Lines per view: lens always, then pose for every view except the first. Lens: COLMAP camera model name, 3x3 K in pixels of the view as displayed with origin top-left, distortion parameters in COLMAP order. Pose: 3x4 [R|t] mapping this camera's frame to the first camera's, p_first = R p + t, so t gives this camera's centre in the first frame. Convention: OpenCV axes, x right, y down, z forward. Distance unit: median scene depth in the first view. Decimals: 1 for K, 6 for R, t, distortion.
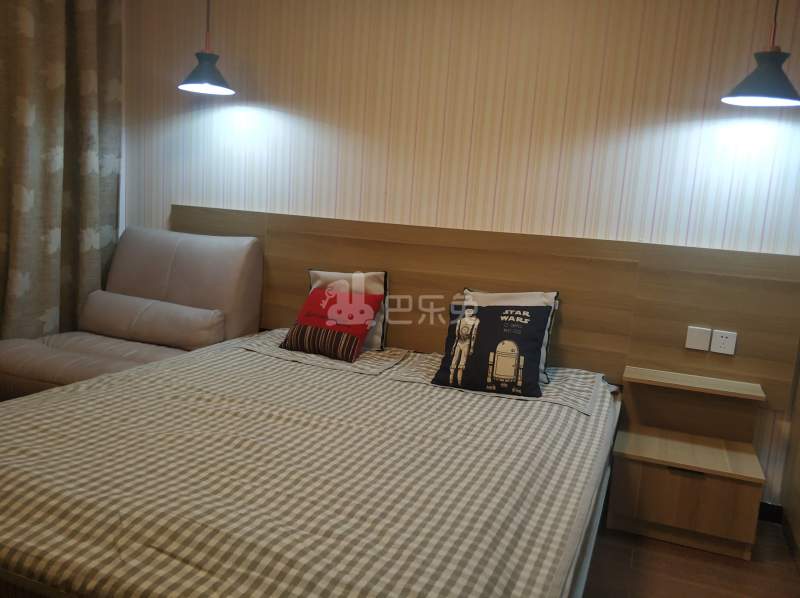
lens RADIAL K [[645.9, 0, 418.8], [0, 645.9, 295.0], [0, 0, 1]] dist [0.052795, -0.119468]
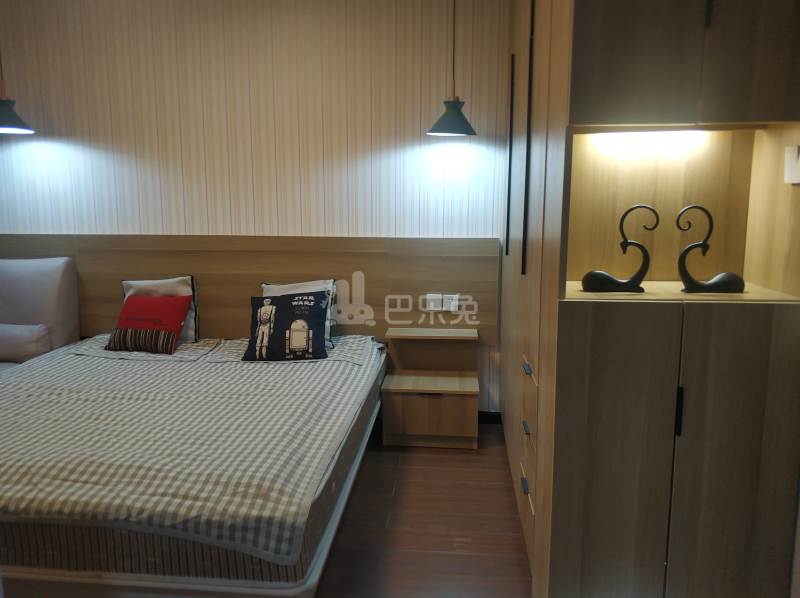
lens RADIAL K [[645.9, 0, 418.8], [0, 645.9, 295.0], [0, 0, 1]] dist [0.052795, -0.119468]
pose [[0.951976, -0.108385, 0.286346, -0.000363], [0.102414, 0.994098, 0.035792, -0.001493], [-0.288536, -0.004747, 0.957457, -0.358462]]
